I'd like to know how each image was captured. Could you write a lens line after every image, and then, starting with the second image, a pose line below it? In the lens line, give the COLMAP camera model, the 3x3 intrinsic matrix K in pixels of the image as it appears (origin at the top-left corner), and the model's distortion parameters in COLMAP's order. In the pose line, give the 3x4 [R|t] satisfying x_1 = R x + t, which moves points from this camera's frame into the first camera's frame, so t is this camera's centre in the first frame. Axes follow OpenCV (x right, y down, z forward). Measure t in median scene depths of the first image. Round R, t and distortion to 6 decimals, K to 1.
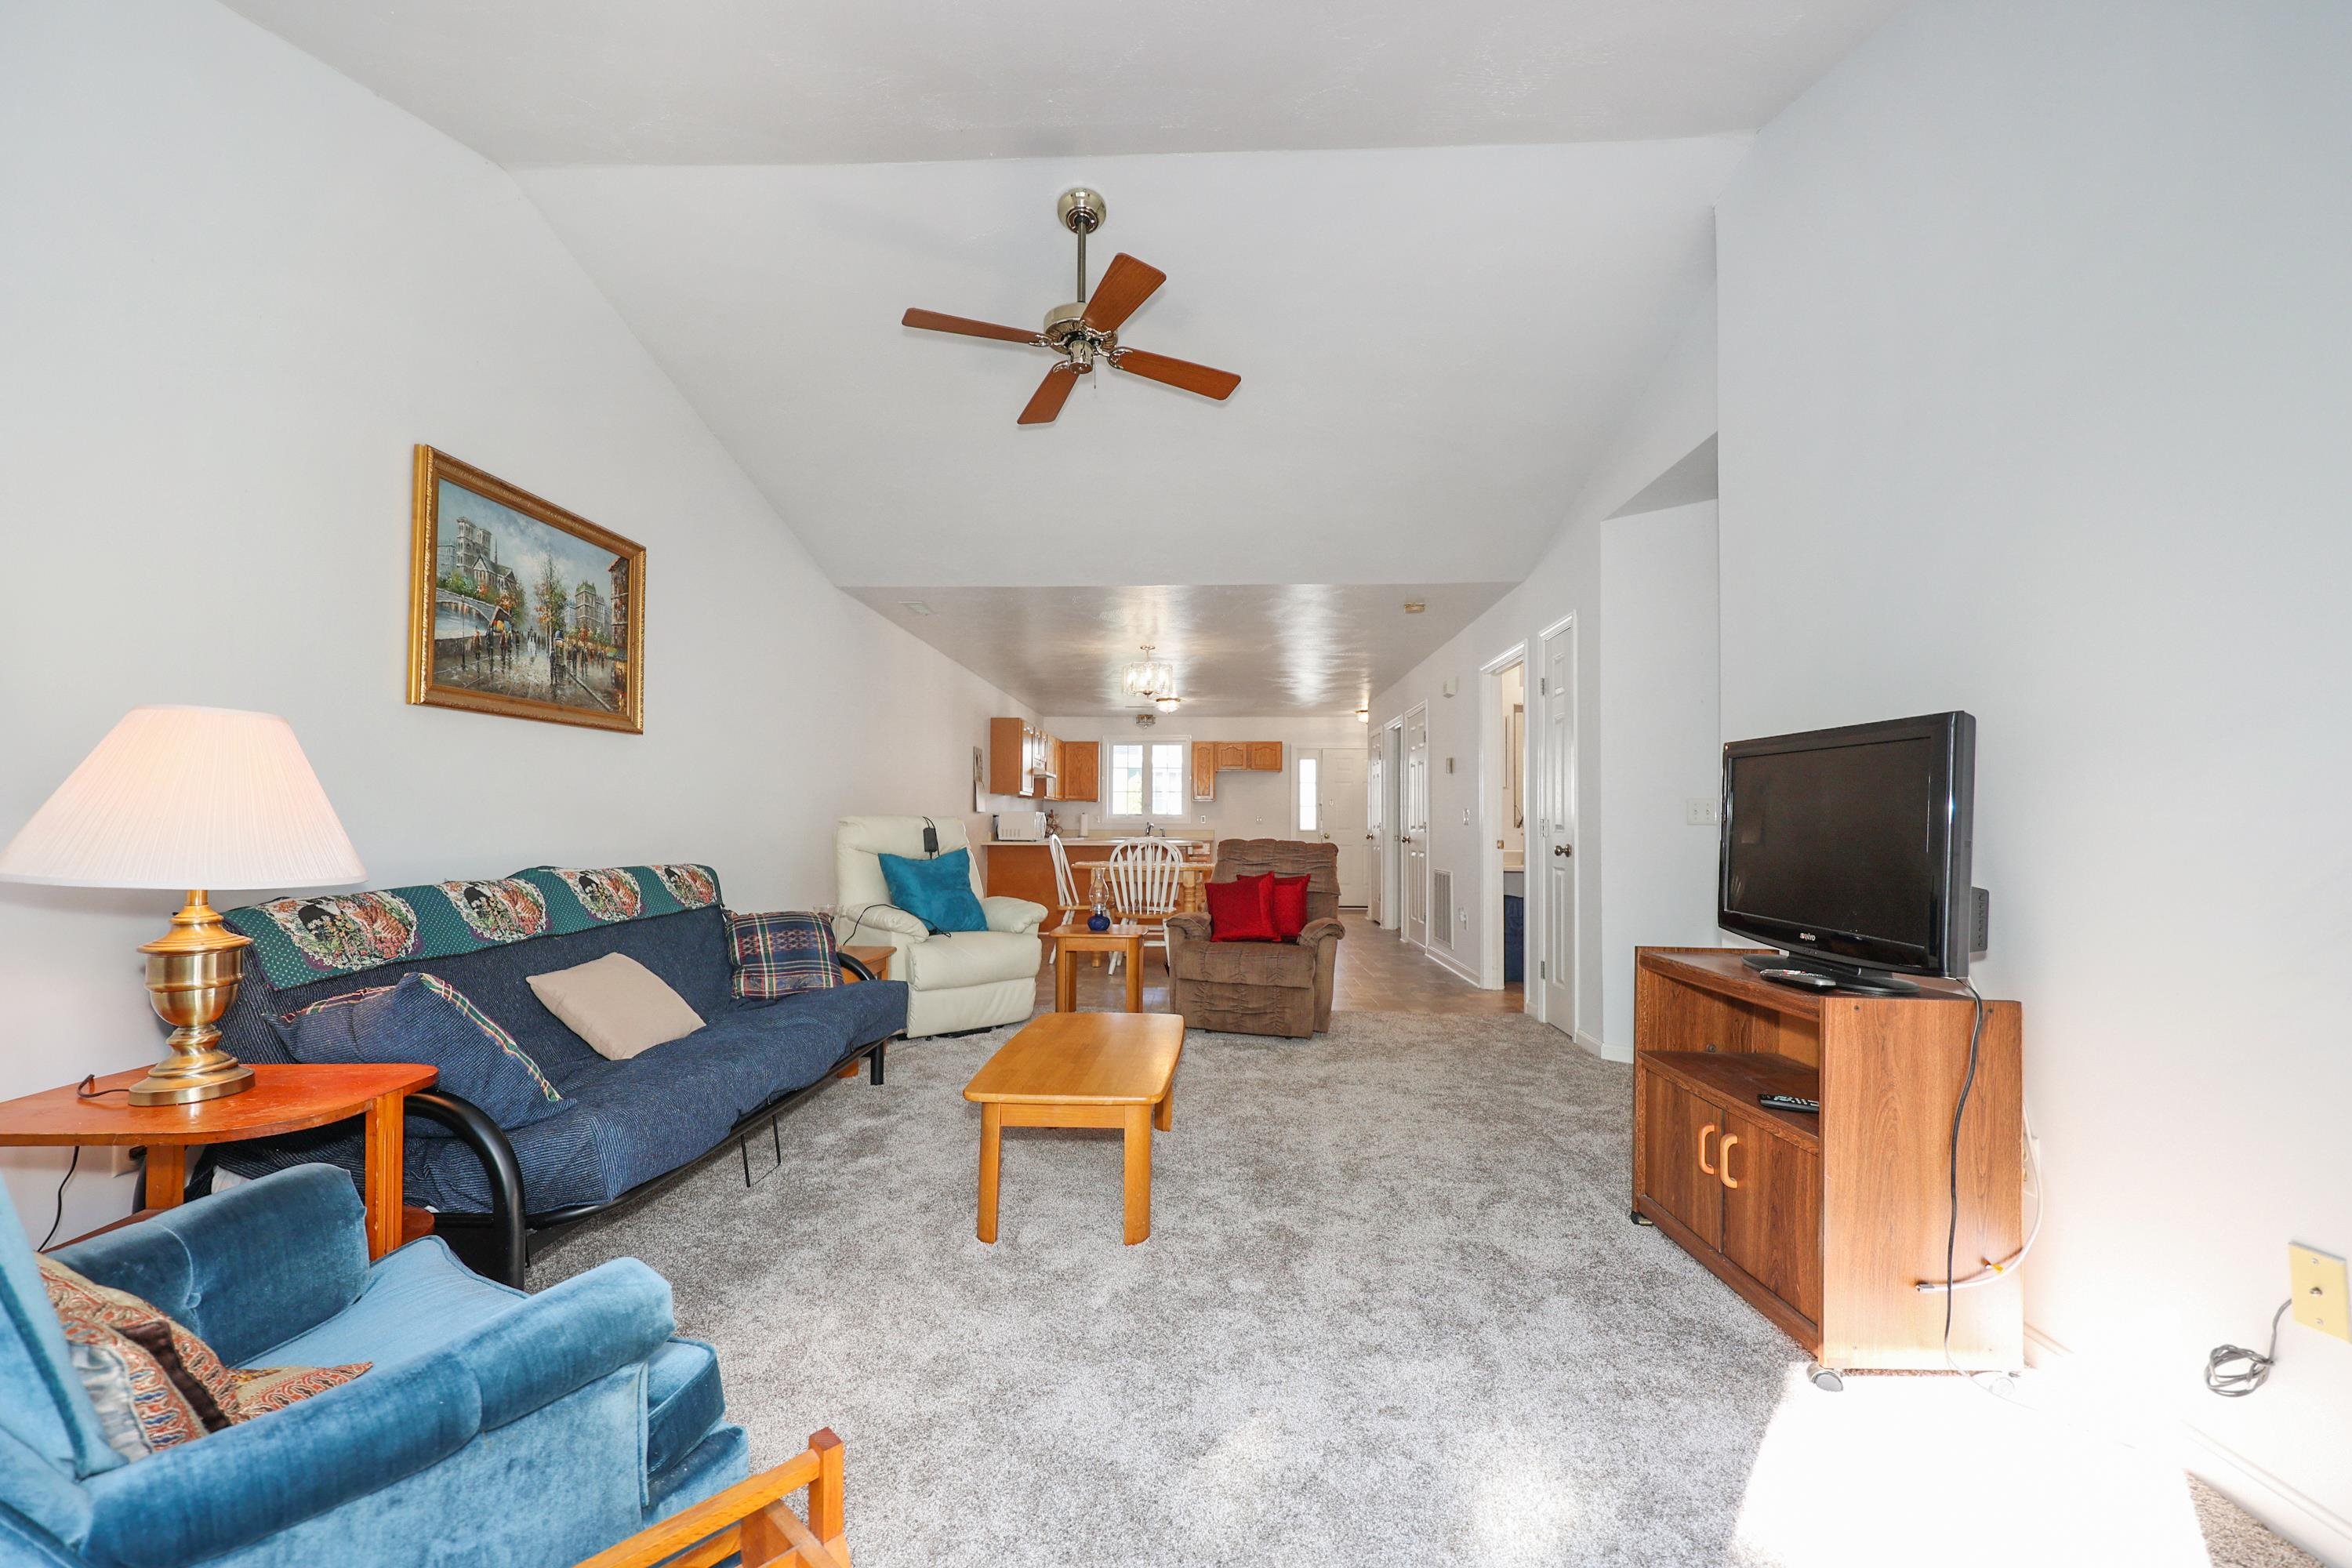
lens RADIAL K [[984.7, 0, 1175.9], [0, 984.7, 807.2], [0, 0, 1]] dist [0.007155, 0.000213]
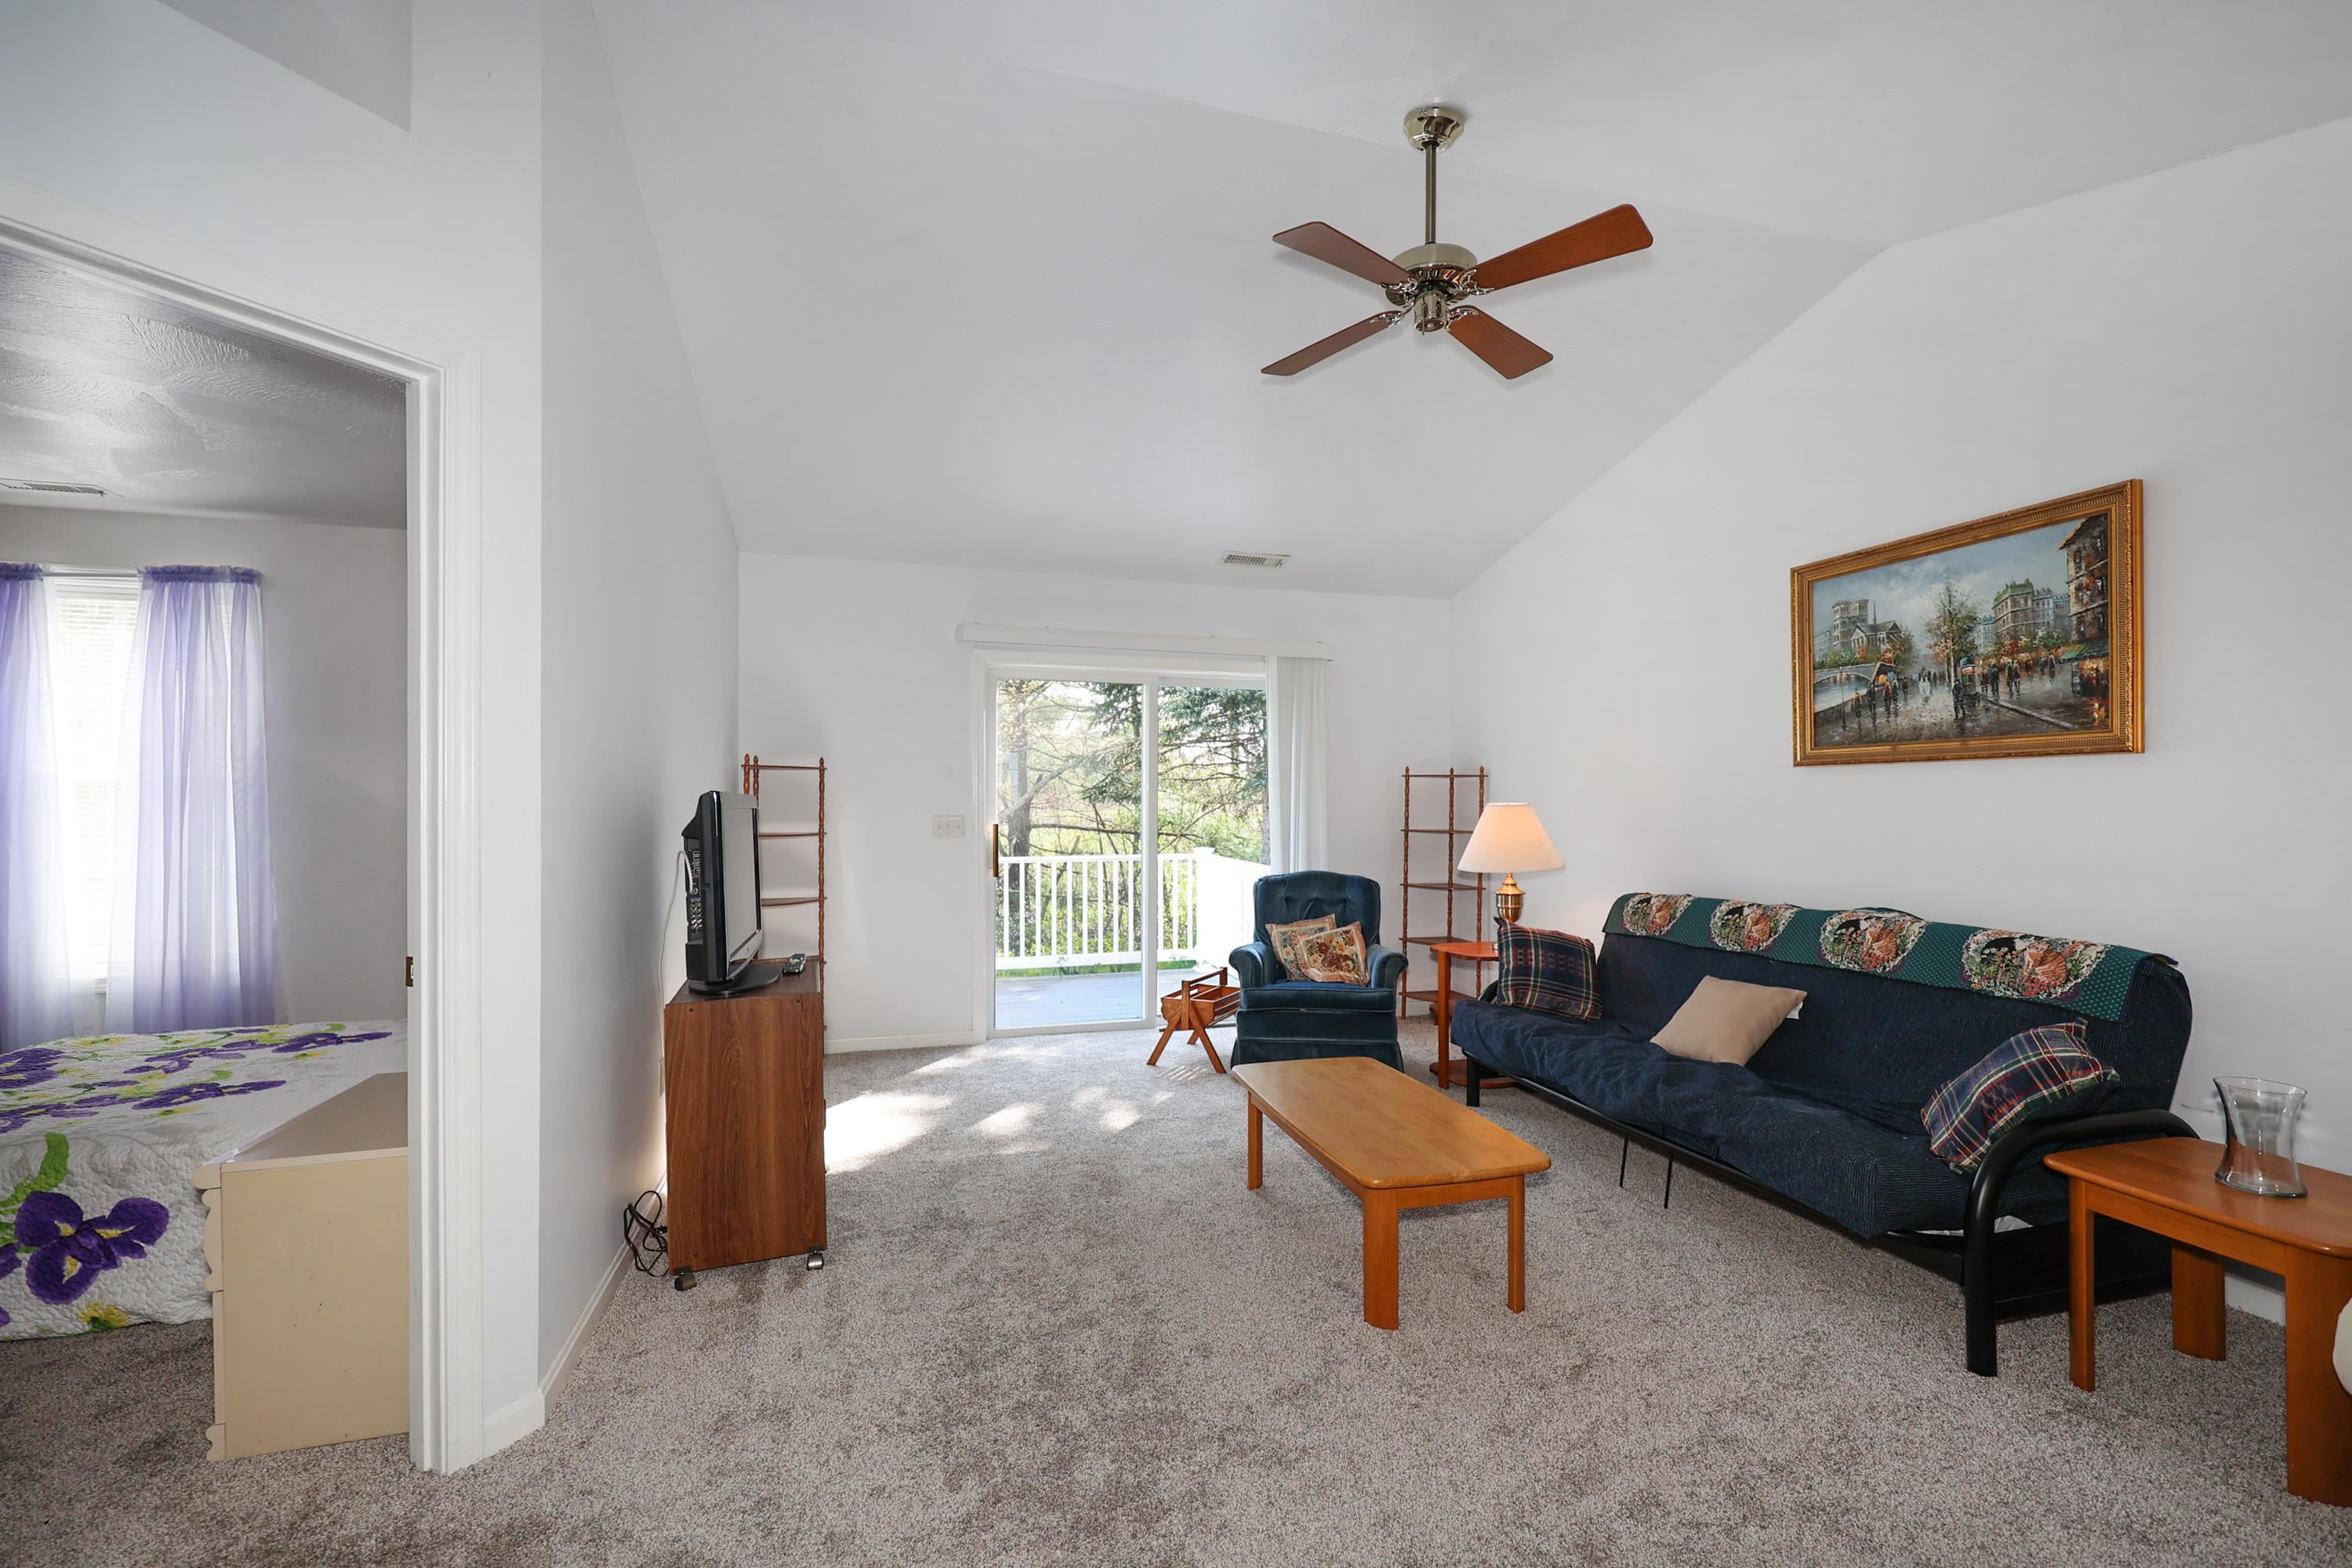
lens RADIAL K [[984.7, 0, 1169.4], [0, 984.7, 787.5], [0, 0, 1]] dist [0.007155, 0.000213]
pose [[-0.948929, -0.012157, -0.315256, 0.354591], [-0.003721, 0.999619, -0.027348, -0.031357], [0.315468, -0.024778, -0.948613, 1.625153]]
